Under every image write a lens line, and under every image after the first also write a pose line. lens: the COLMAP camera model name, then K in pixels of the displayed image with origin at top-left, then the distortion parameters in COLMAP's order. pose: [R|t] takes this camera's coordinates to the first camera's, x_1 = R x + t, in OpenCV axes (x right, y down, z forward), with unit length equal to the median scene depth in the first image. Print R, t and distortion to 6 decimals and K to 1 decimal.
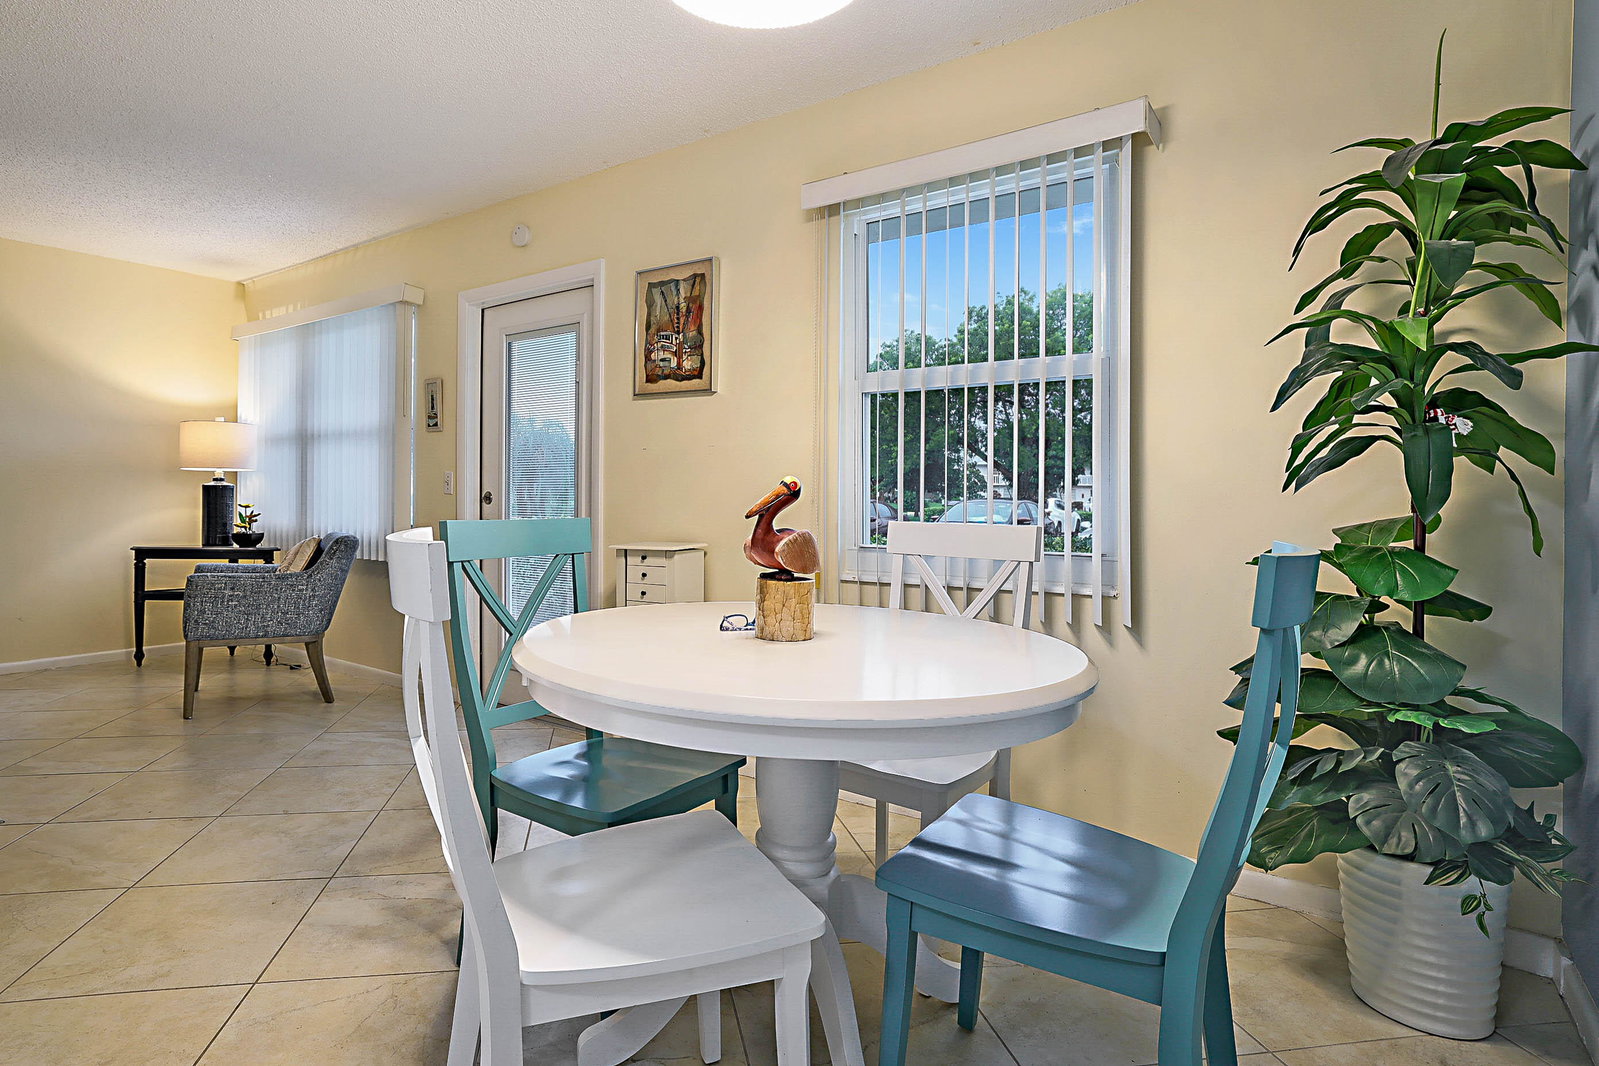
lens RADIAL K [[797.7, 0, 766.6], [0, 797.7, 515.7], [0, 0, 1]] dist [-0.027706, 0.000415]
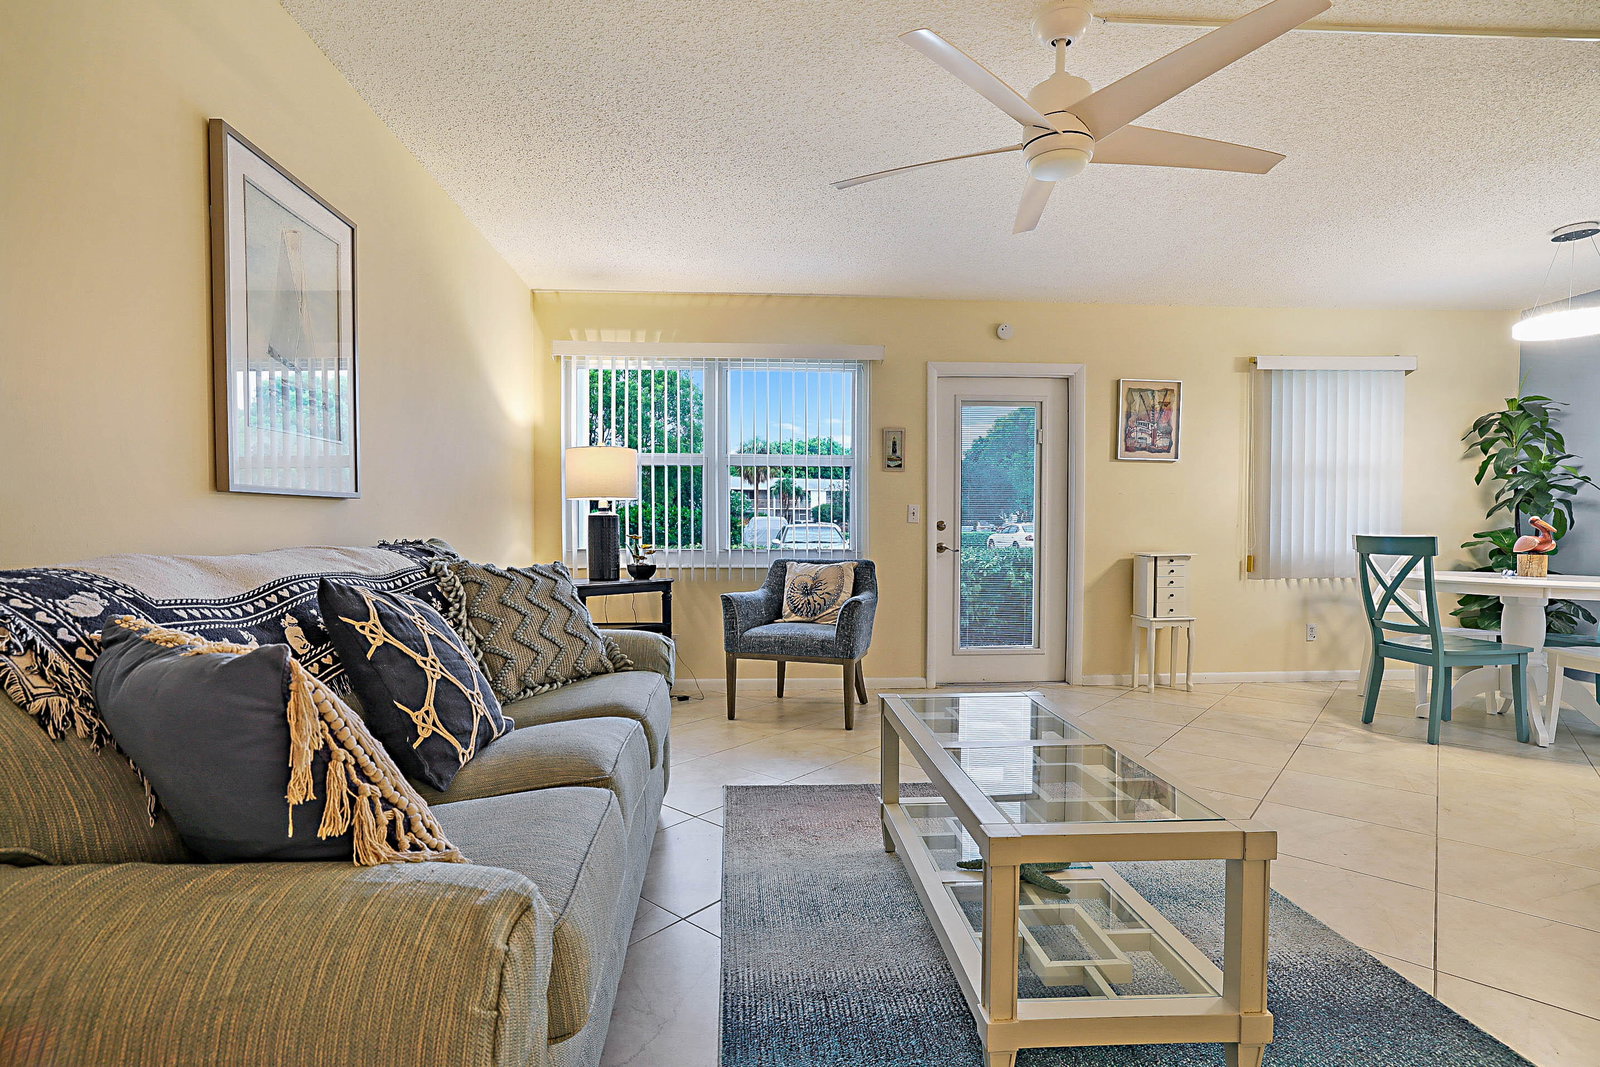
lens RADIAL K [[766.9, 0, 789.2], [0, 766.9, 537.4], [0, 0, 1]] dist [-0.020388, 0.002251]
pose [[0.790971, -0.022675, 0.611434, -1.259315], [0.020167, 0.999736, 0.010987, -0.021253], [-0.611522, 0.003640, 0.791219, 0.169756]]
